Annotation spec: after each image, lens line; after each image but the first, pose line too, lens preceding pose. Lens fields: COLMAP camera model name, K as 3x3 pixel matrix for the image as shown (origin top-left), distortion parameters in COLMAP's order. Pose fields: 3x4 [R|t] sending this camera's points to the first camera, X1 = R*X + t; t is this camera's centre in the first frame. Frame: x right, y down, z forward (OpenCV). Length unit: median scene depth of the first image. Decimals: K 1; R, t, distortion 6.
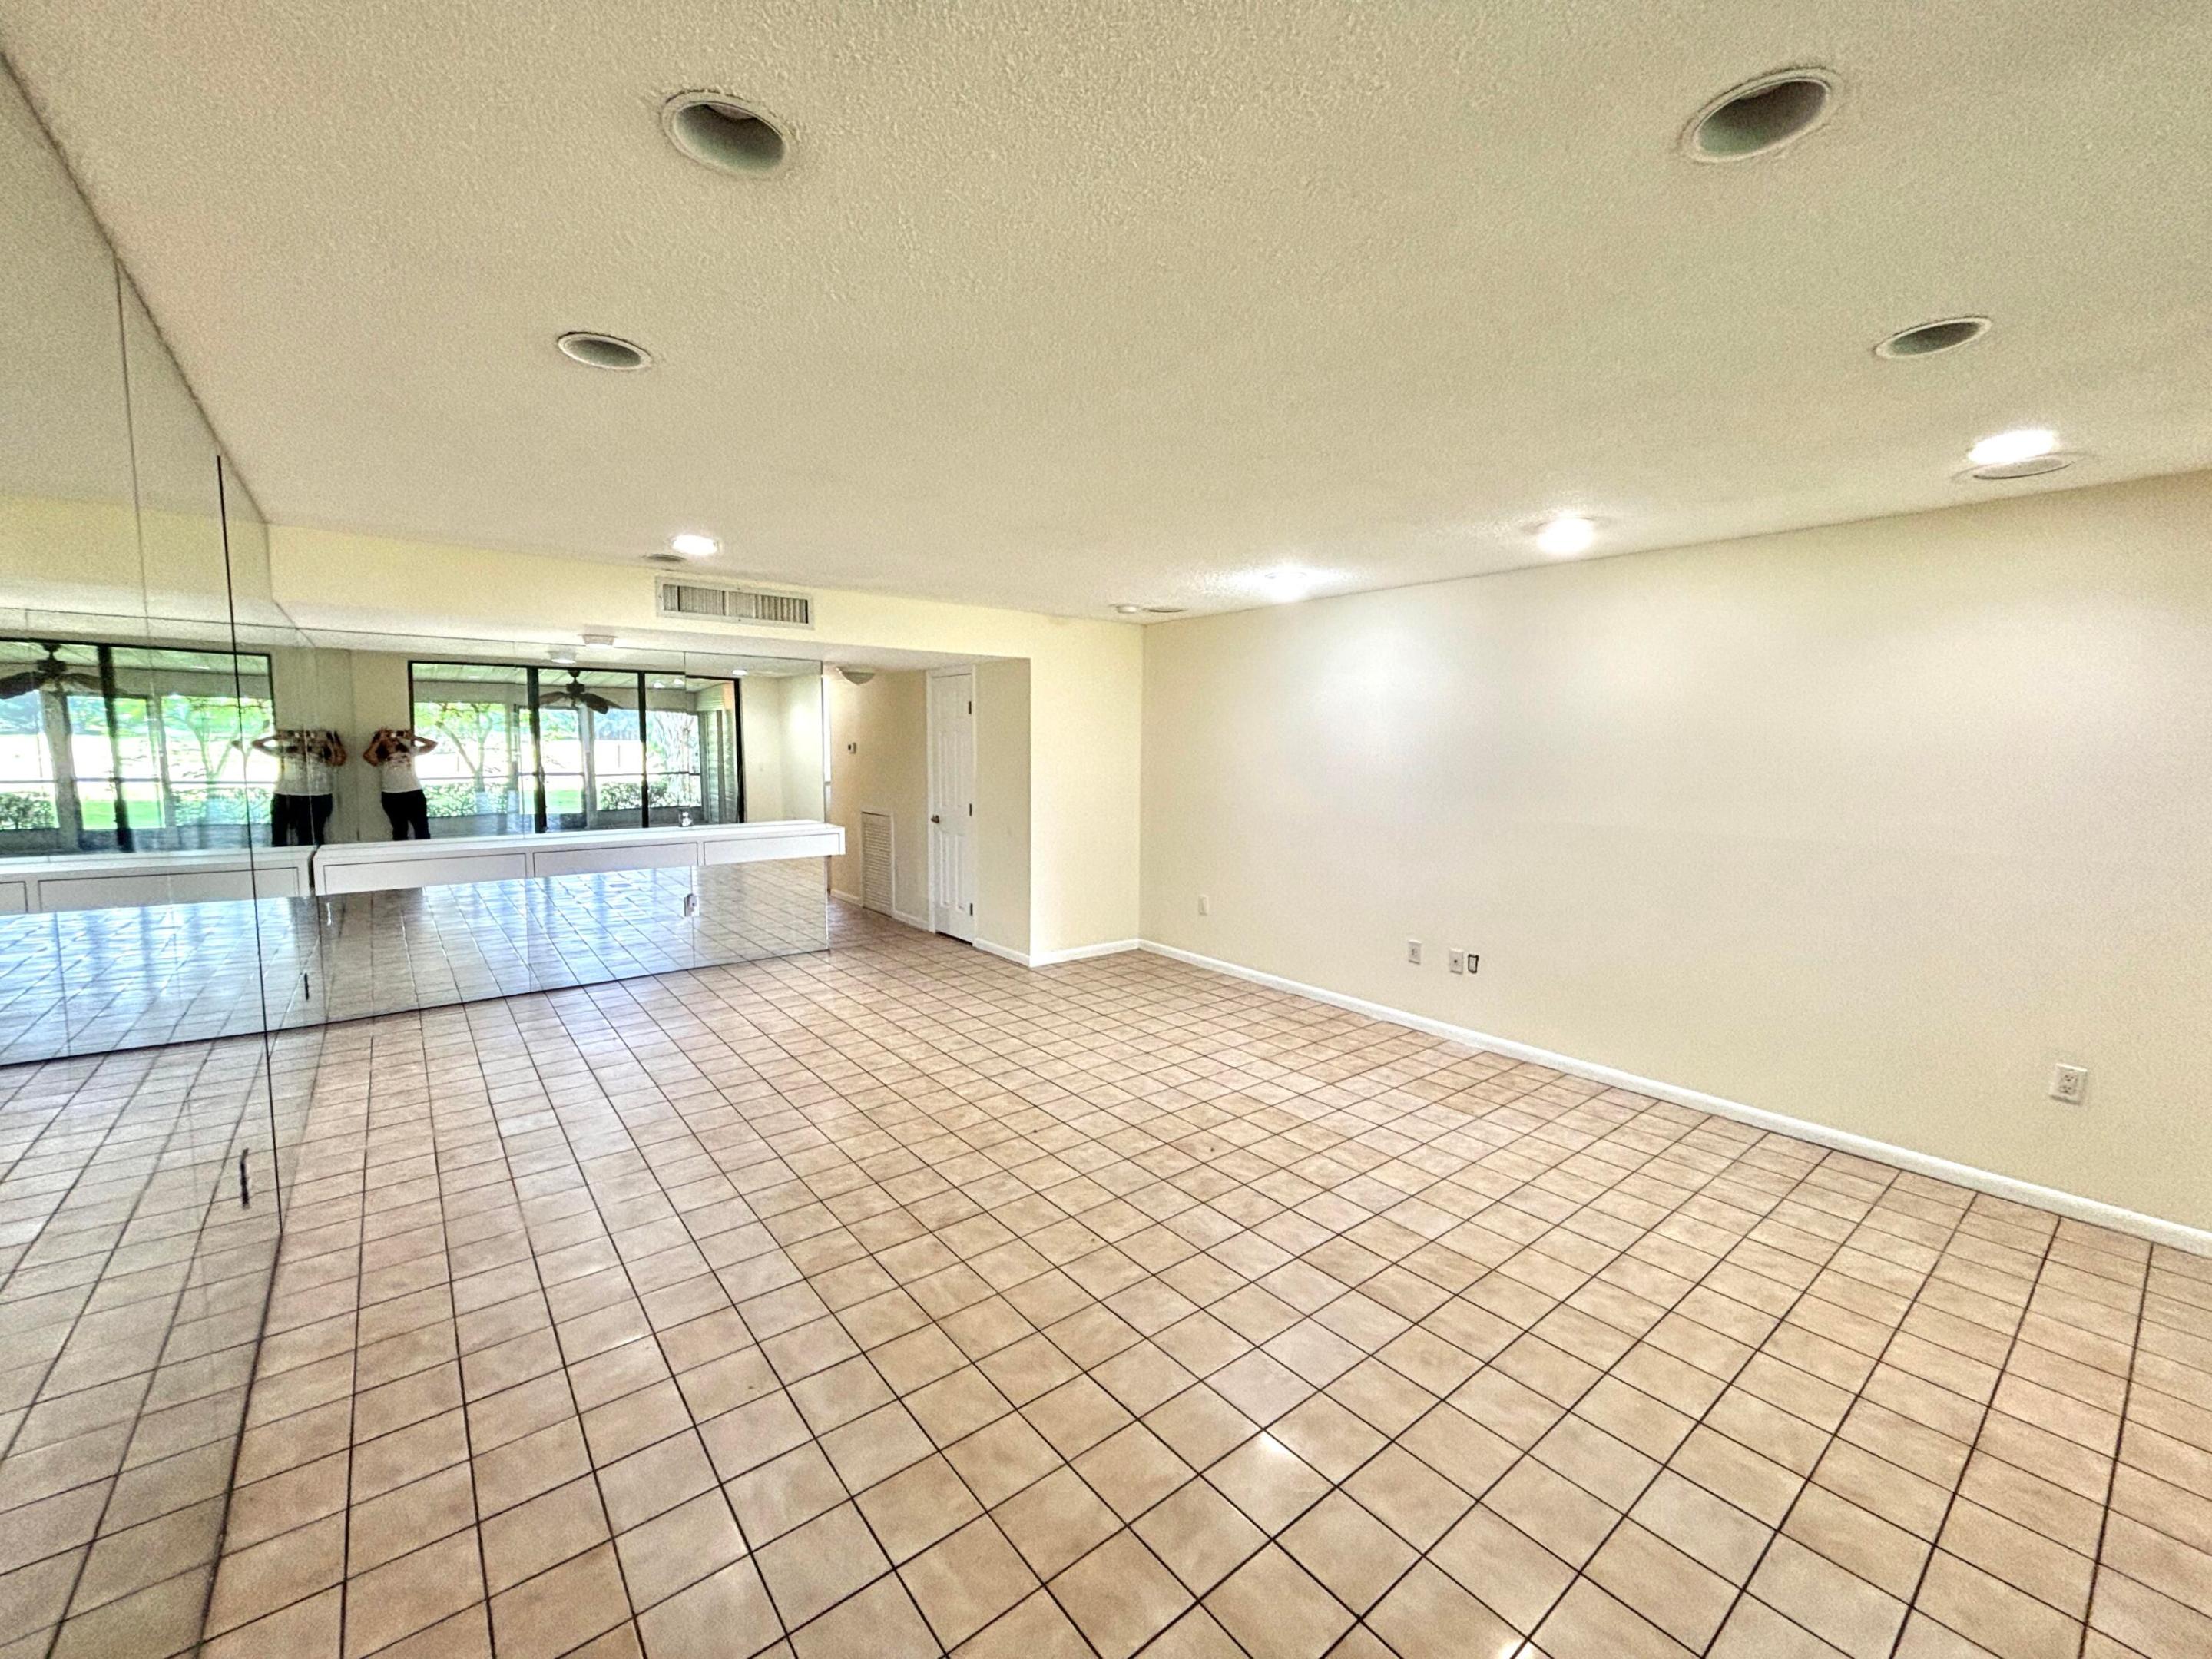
lens RADIAL K [[900.6, 0, 1109.3], [0, 900.6, 832.4], [0, 0, 1]] dist [0.001866, 0.000283]
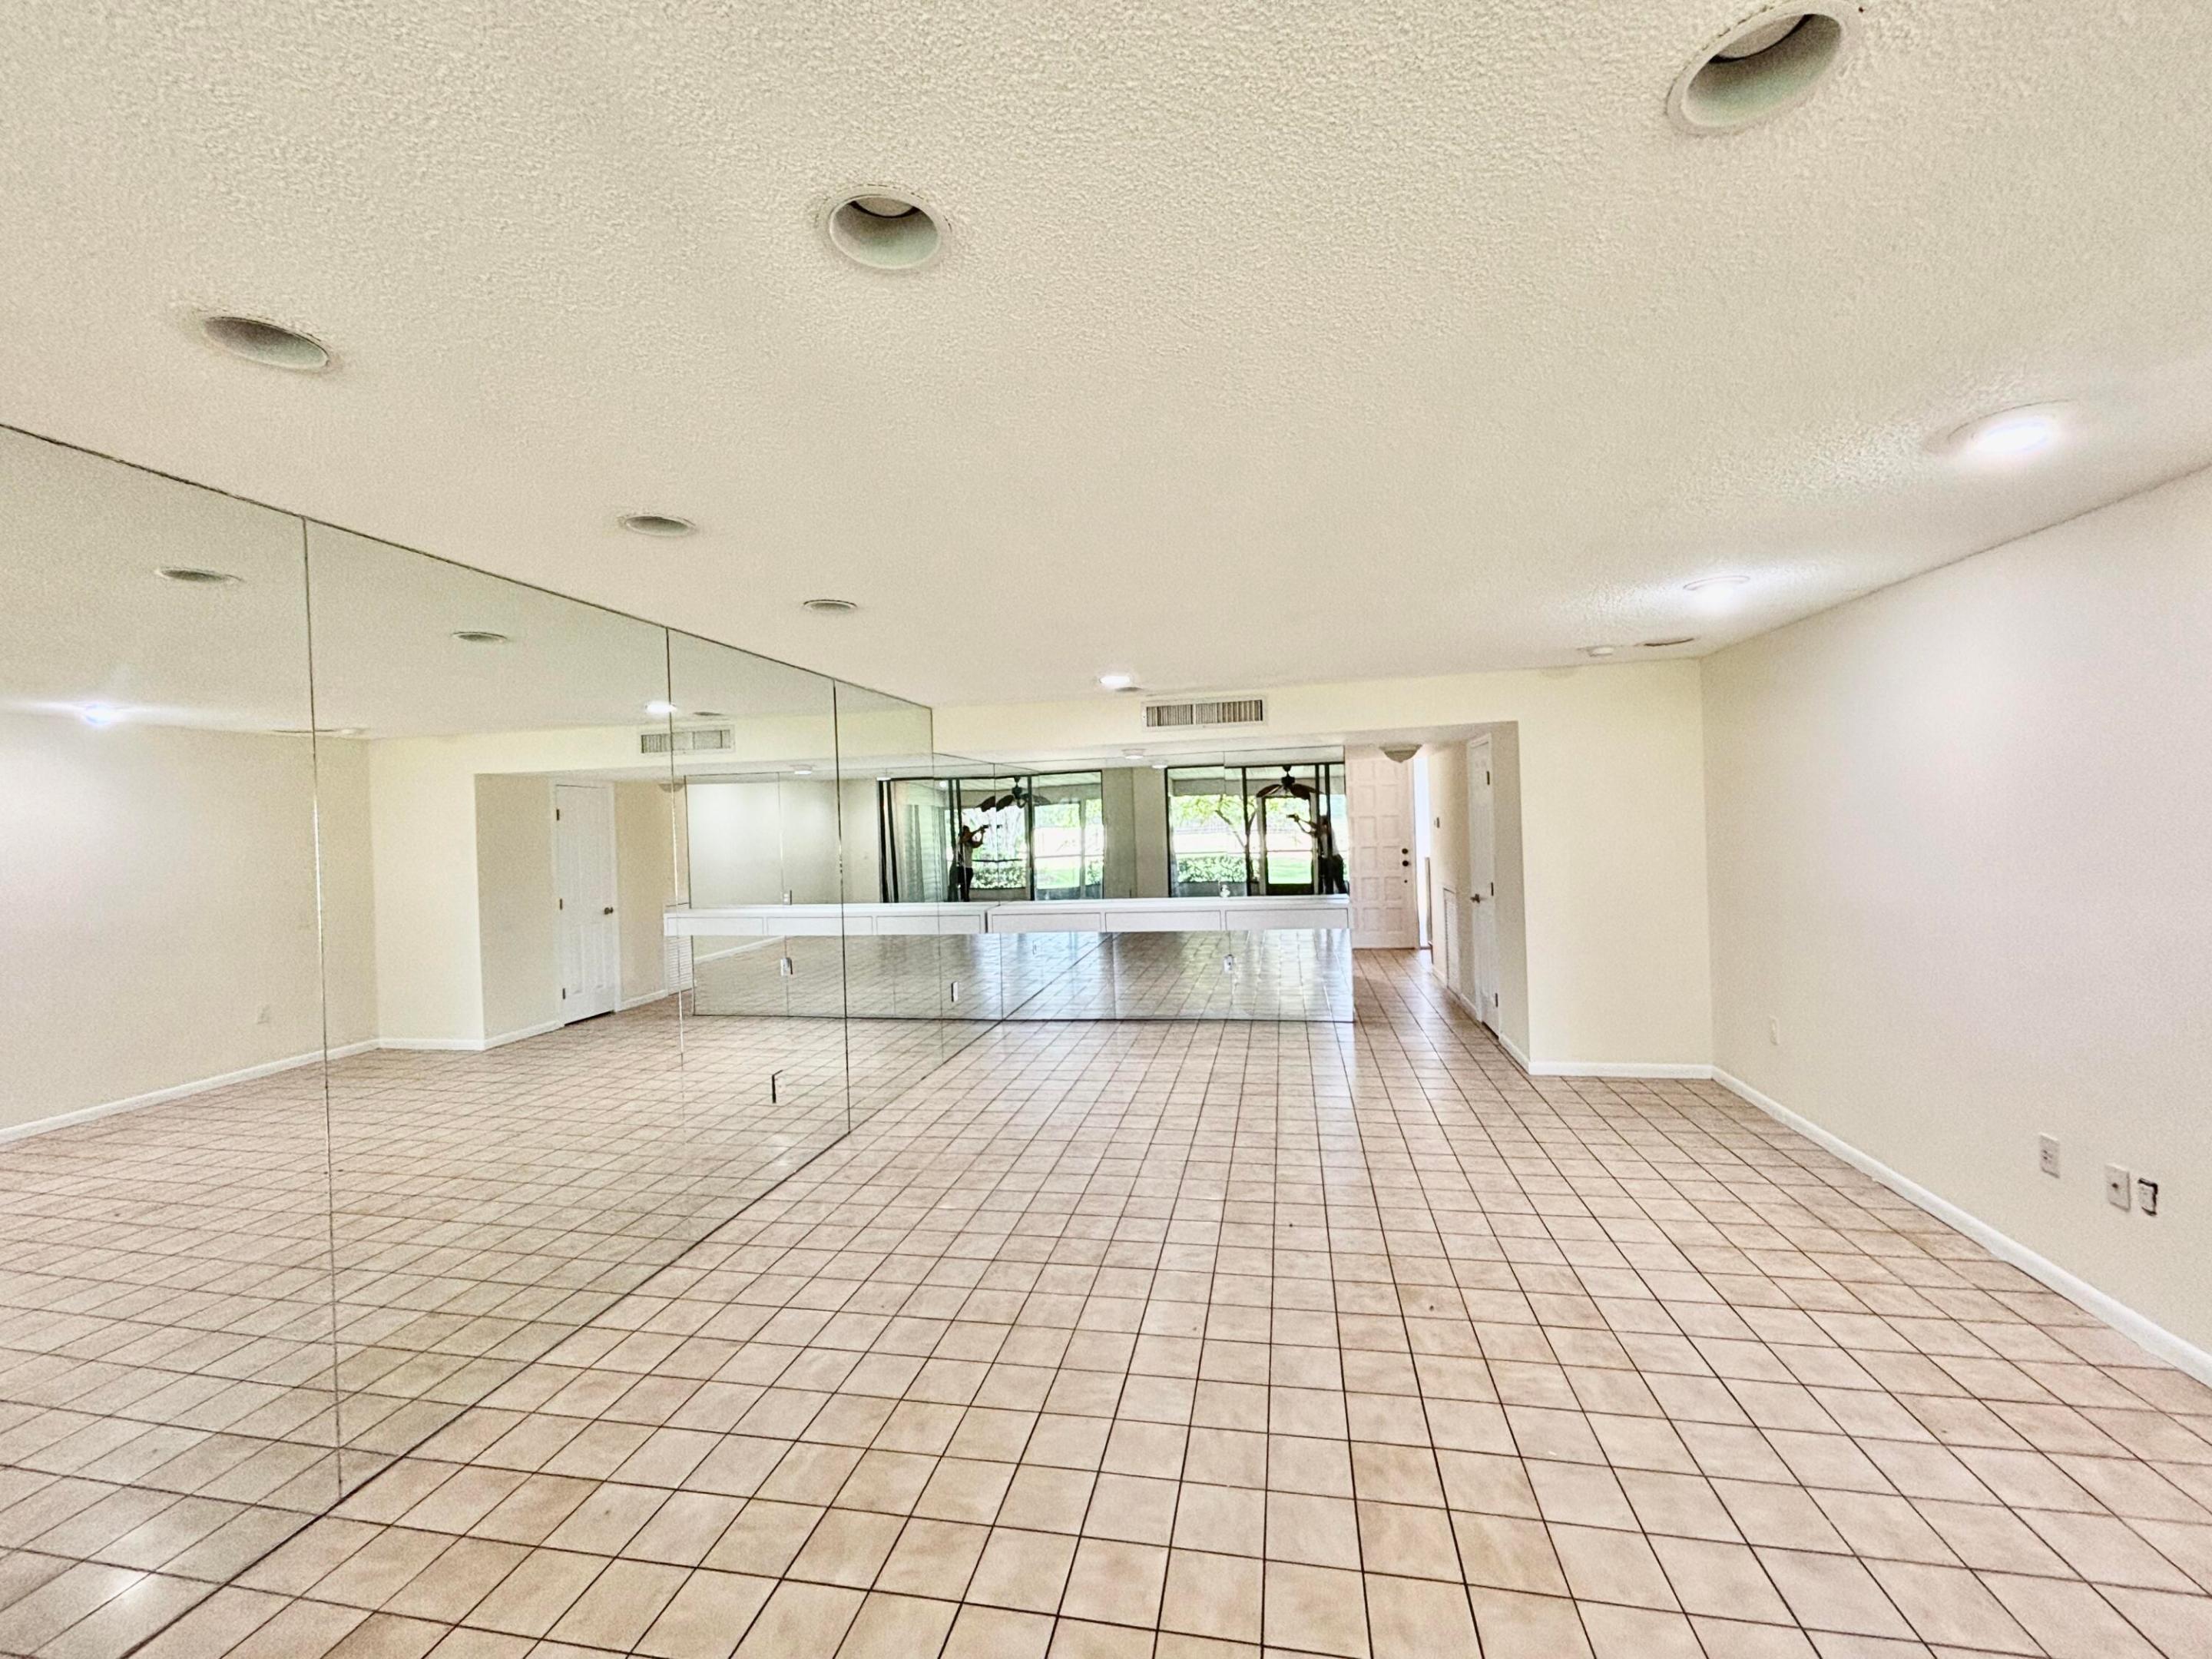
lens RADIAL K [[900.6, 0, 1115.1], [0, 900.6, 839.9], [0, 0, 1]] dist [0.001866, 0.000283]
pose [[0.651186, -0.012604, -0.758814, 0.437843], [-0.039231, 0.997966, -0.050243, -0.023187], [0.757904, 0.062487, 0.649367, 0.155532]]
